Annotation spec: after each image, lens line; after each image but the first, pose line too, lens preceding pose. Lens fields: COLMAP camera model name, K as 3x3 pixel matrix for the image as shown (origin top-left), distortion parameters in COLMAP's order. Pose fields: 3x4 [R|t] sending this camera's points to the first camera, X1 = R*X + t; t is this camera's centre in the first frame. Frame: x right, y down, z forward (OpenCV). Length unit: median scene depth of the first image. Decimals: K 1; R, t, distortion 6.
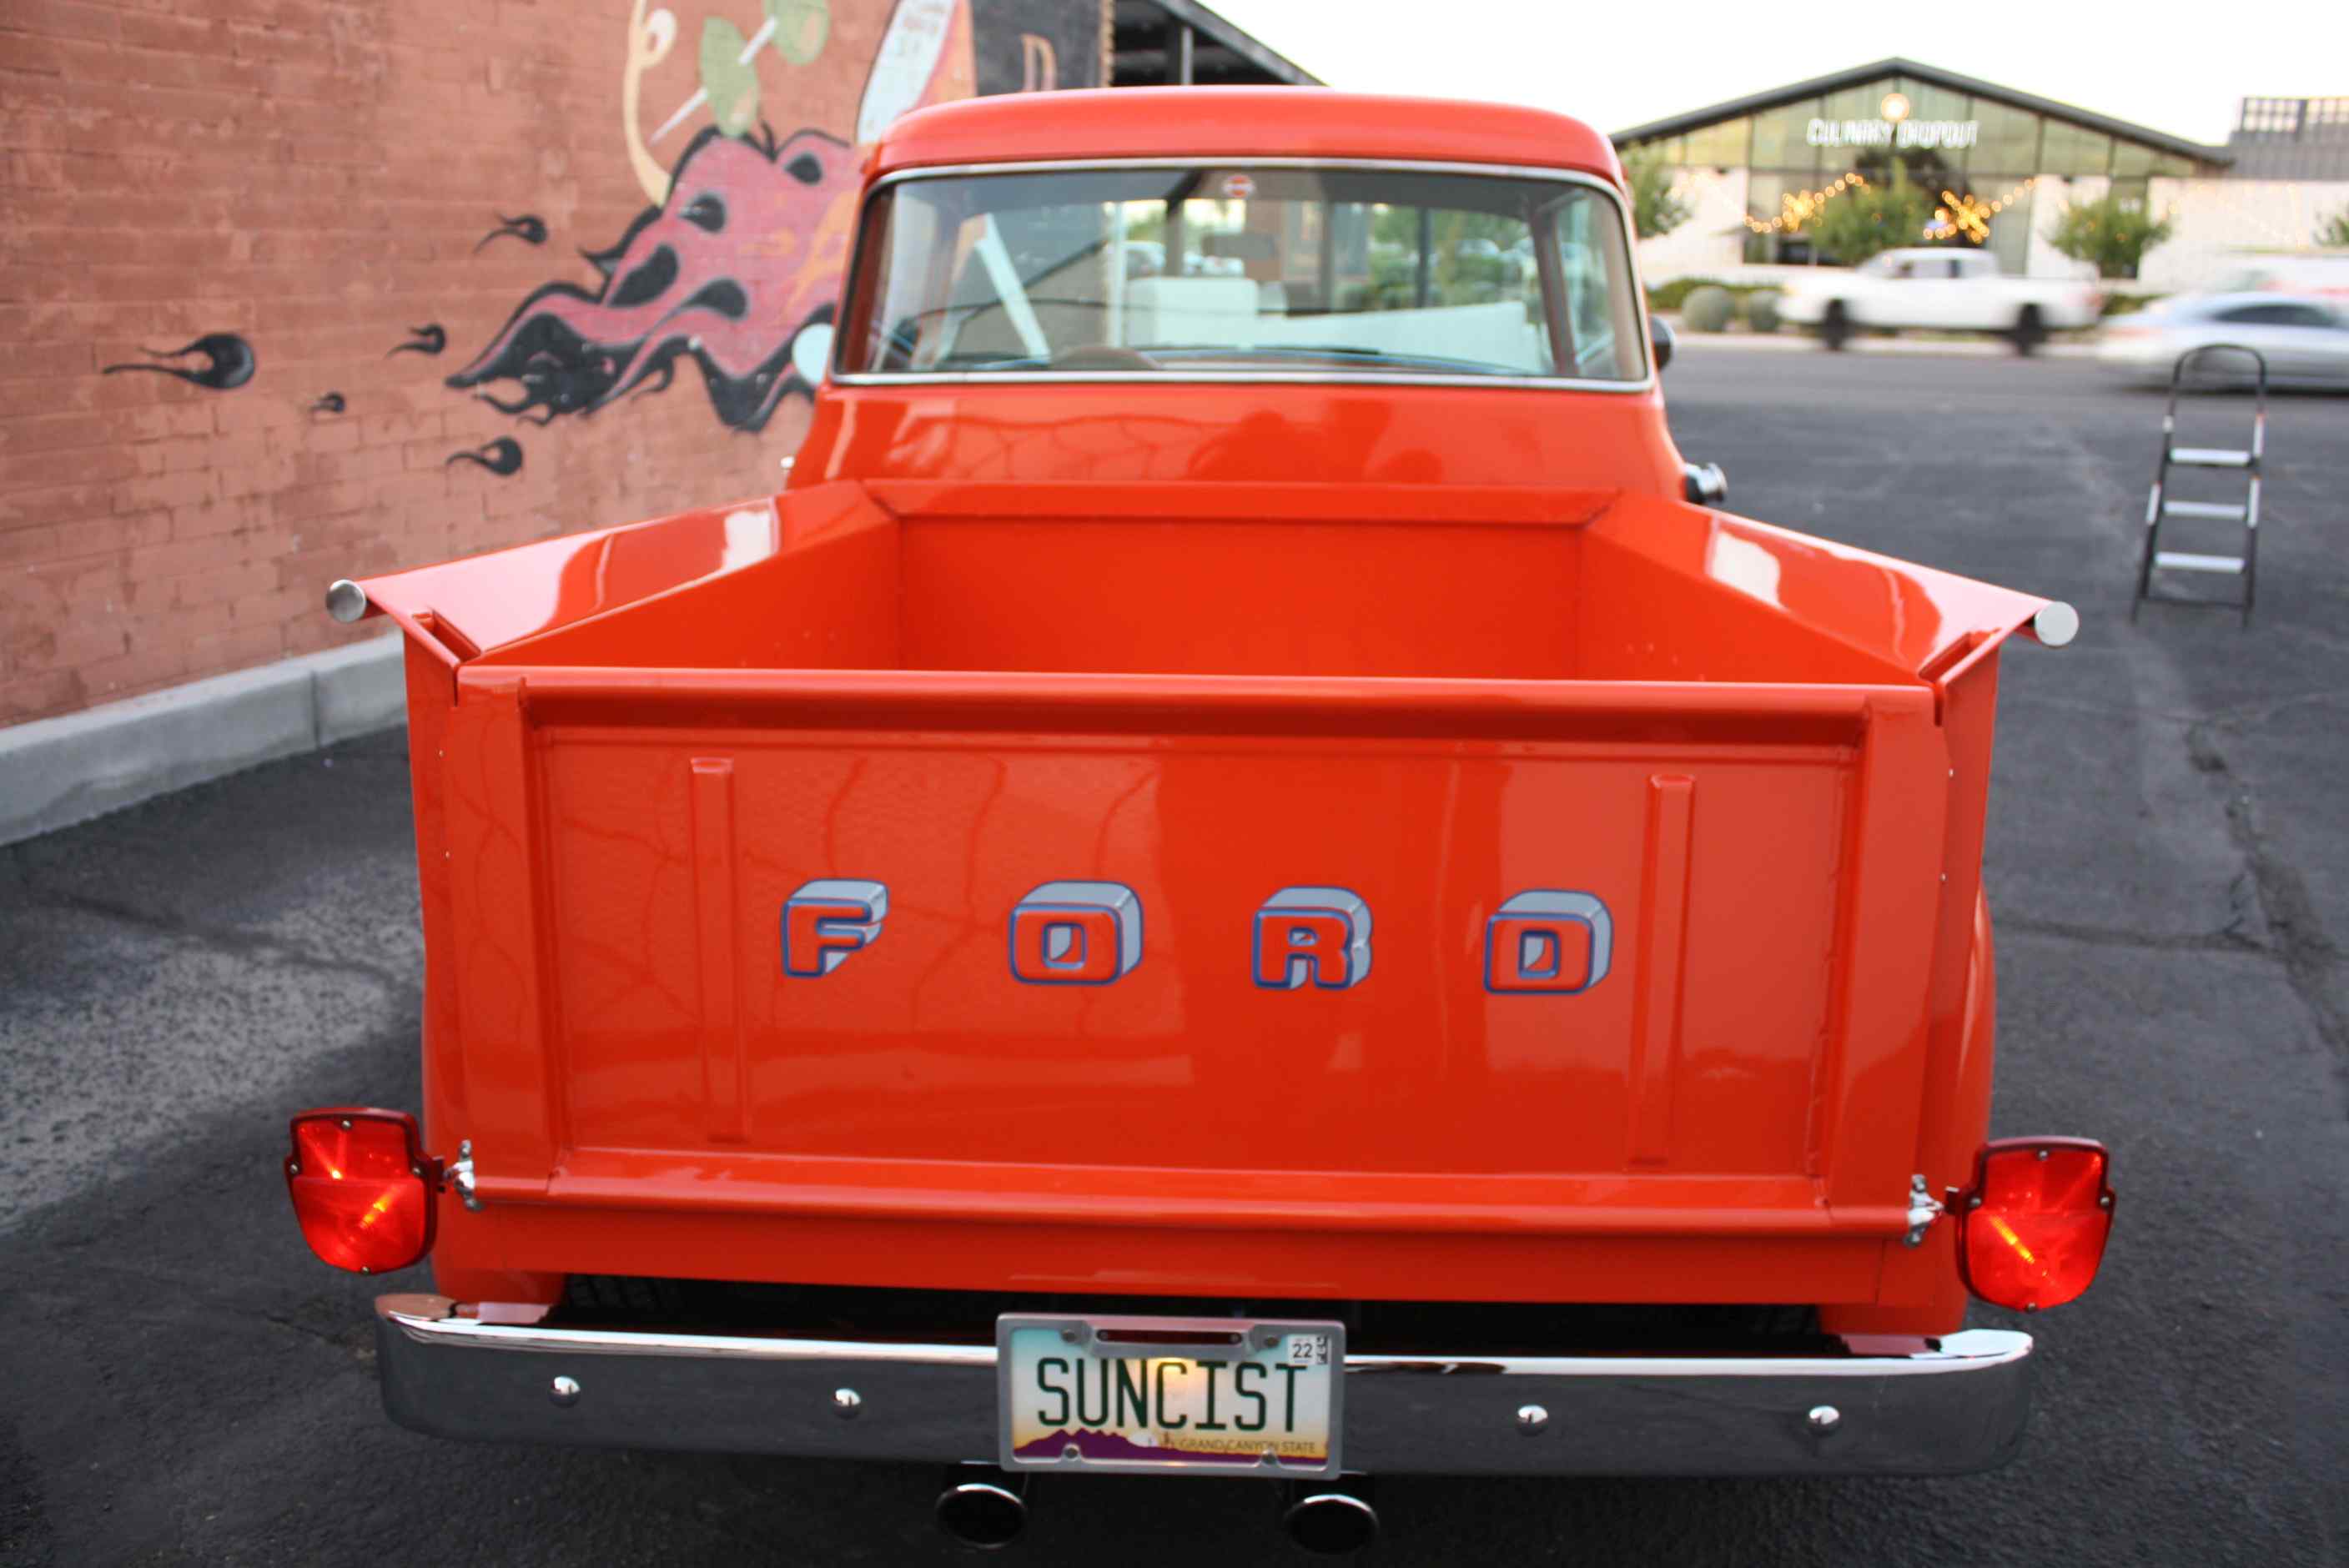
lens RADIAL K [[1980.5, 0, 1198.1], [0, 1980.5, 789.0], [0, 0, 1]] dist [-0.169668, 0.143751]
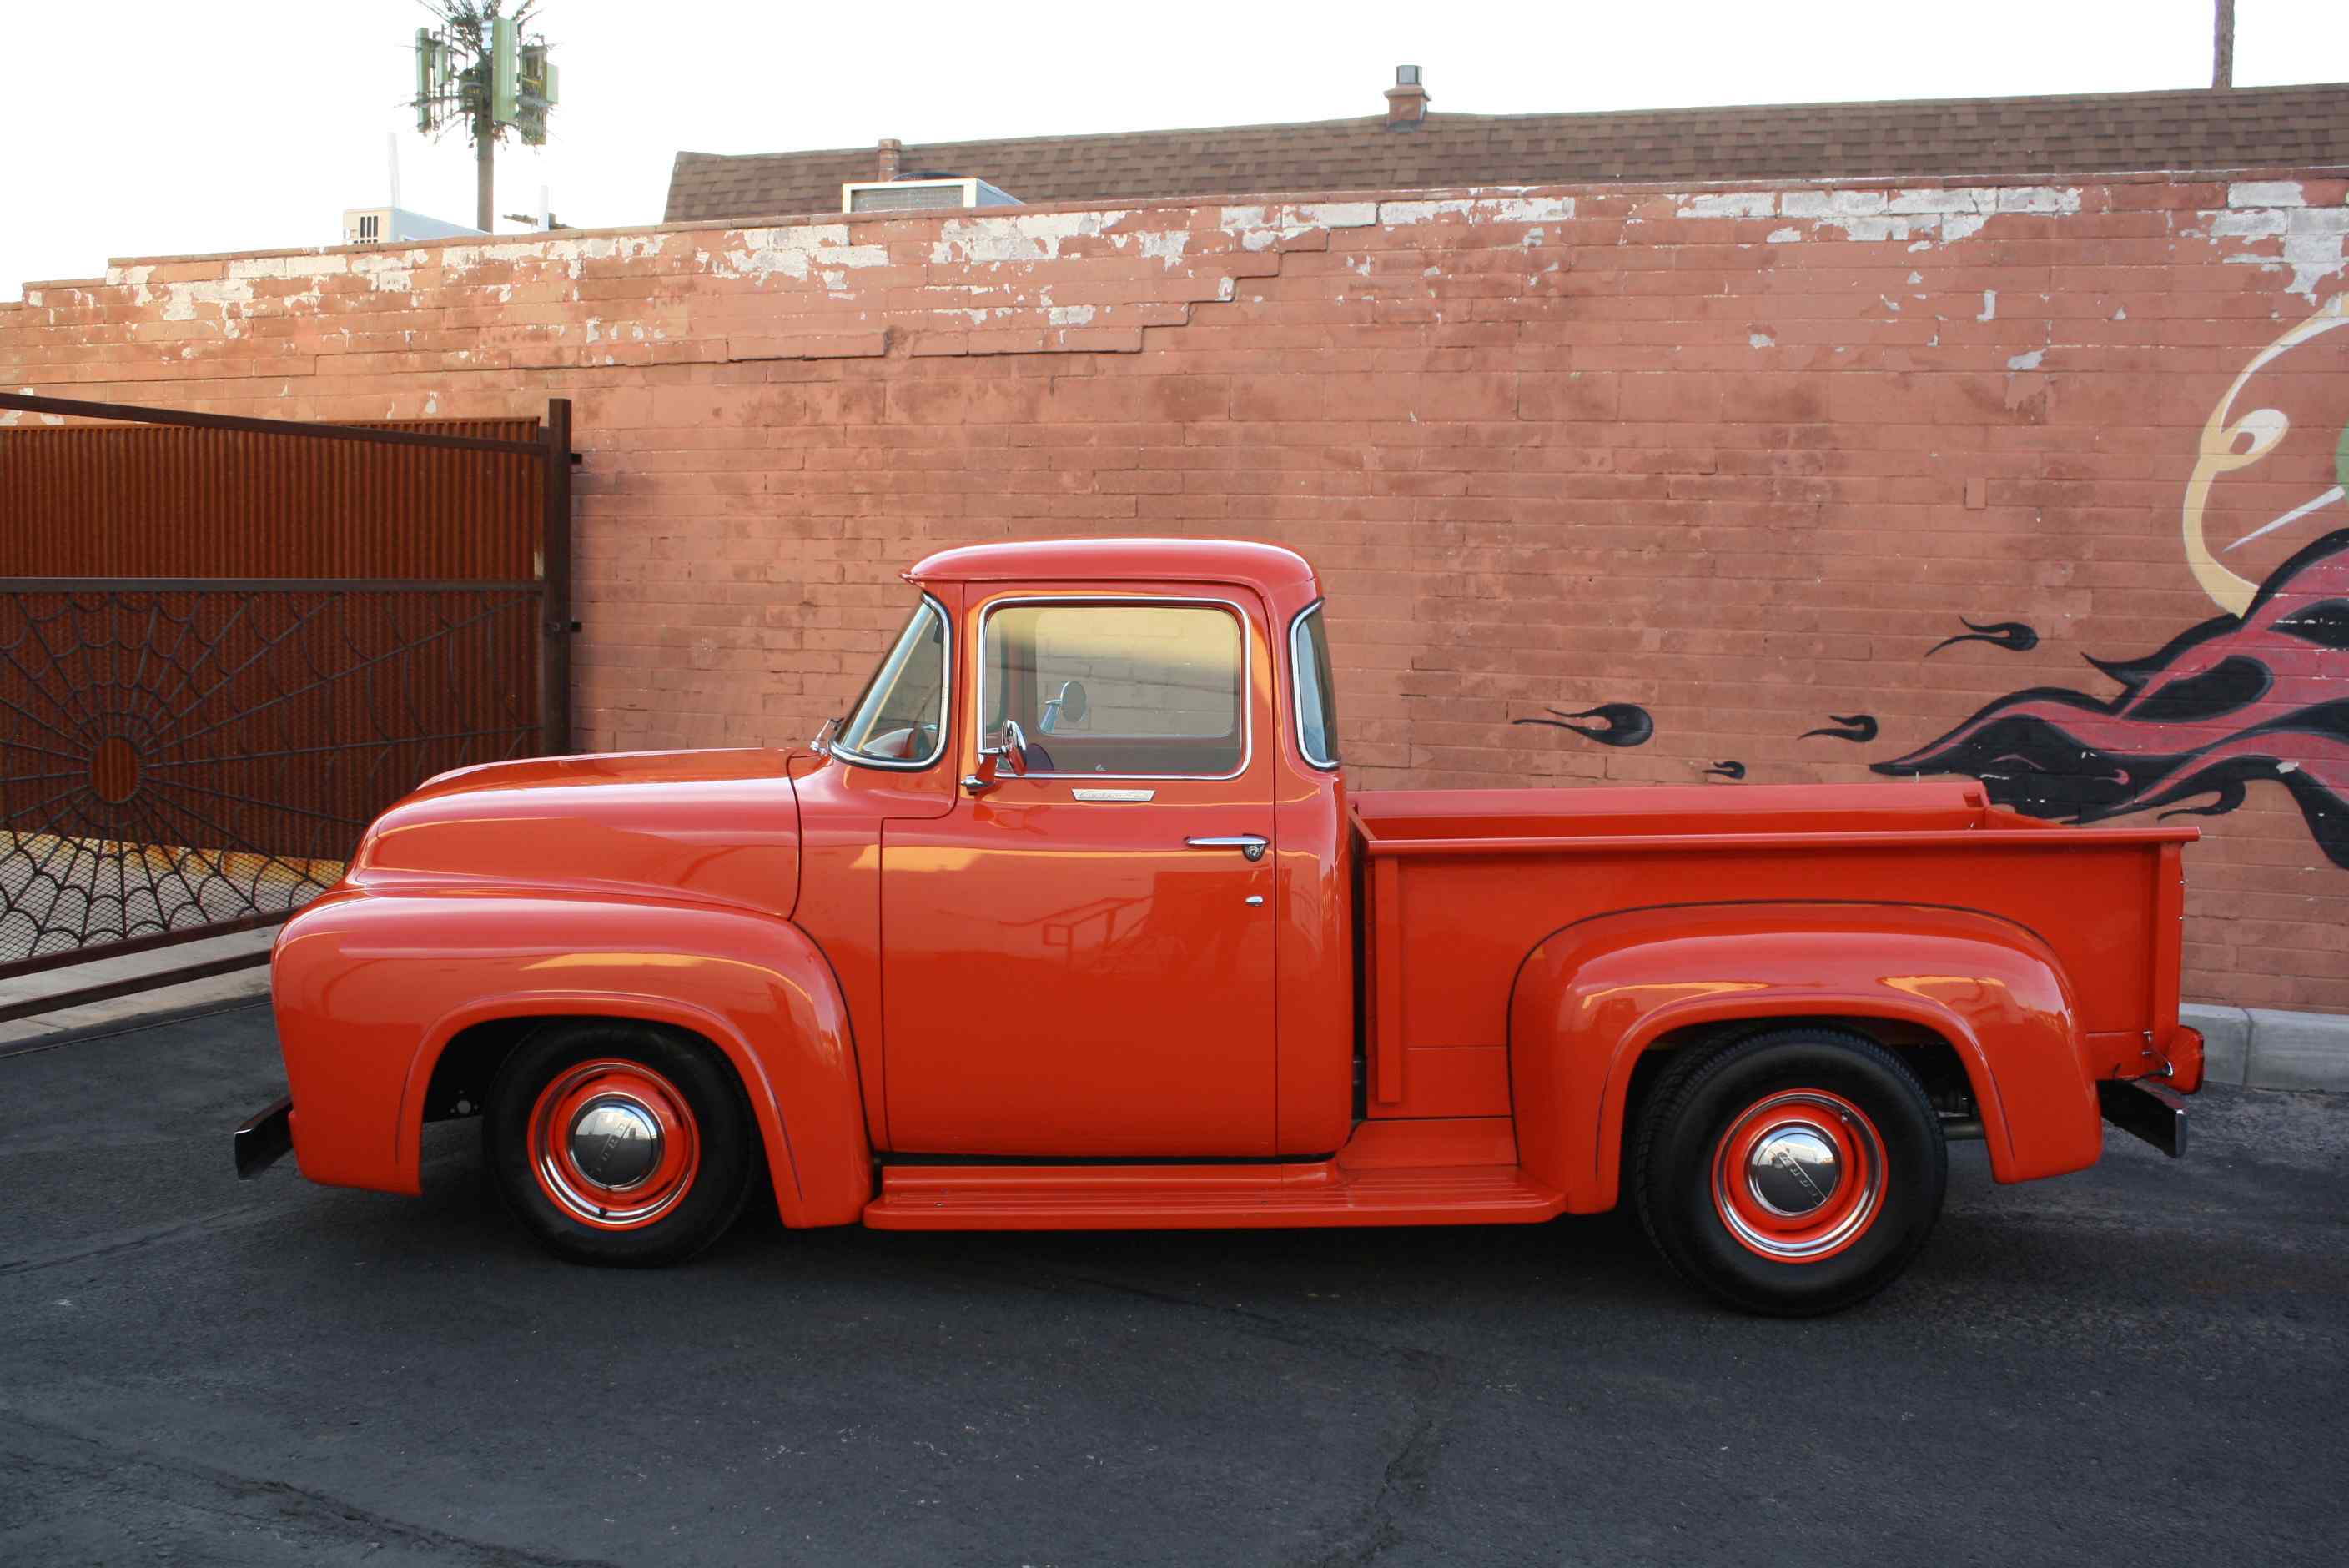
lens RADIAL K [[2099.9, 0, 1174.3], [0, 2099.9, 783.4], [0, 0, 1]] dist [-0.160571, 0.160902]
pose [[0.025930, 0.071948, -0.997071, 0.916874], [-0.282483, 0.957284, 0.061731, -0.189325], [0.958922, 0.280055, 0.045146, 0.656906]]
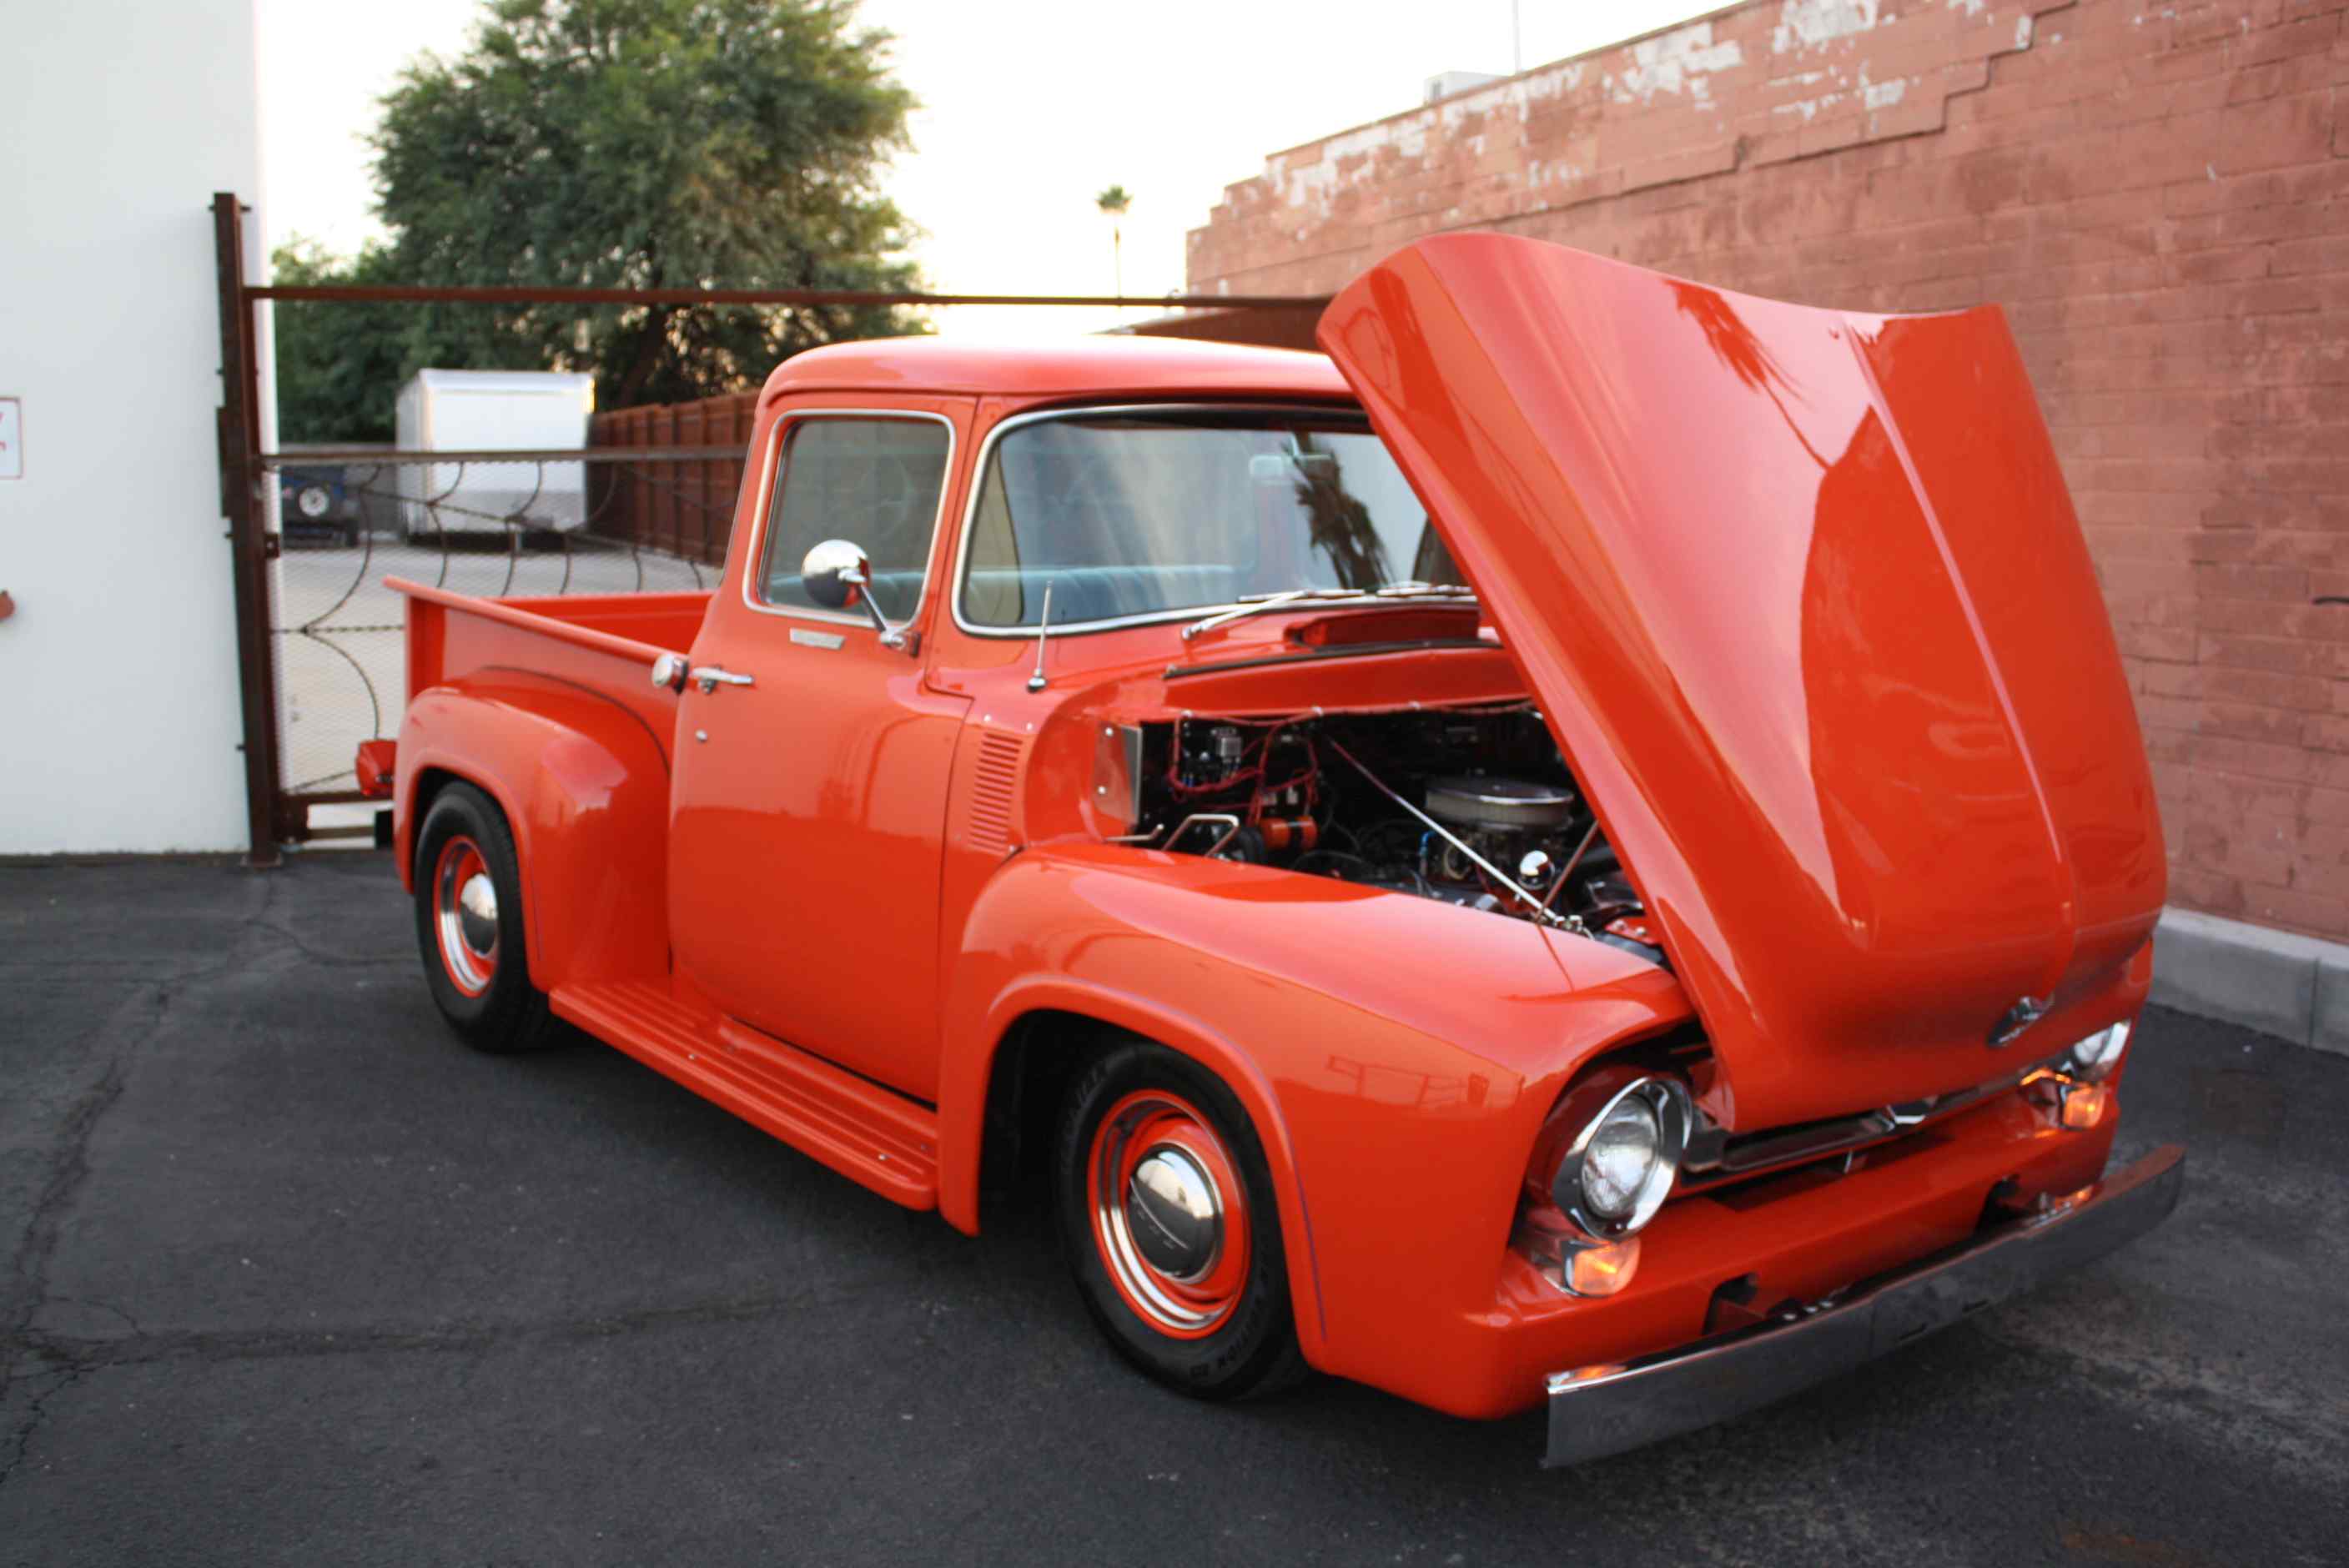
lens RADIAL K [[2283.1, 0, 1178.8], [0, 2283.1, 782.0], [0, 0, 1]] dist [-0.140310, 0.150004]
pose [[-0.743881, 0.073767, -0.664228, 0.589403], [-0.184146, 0.932792, 0.309821, -0.357873], [0.642442, 0.352785, -0.680303, 1.349598]]
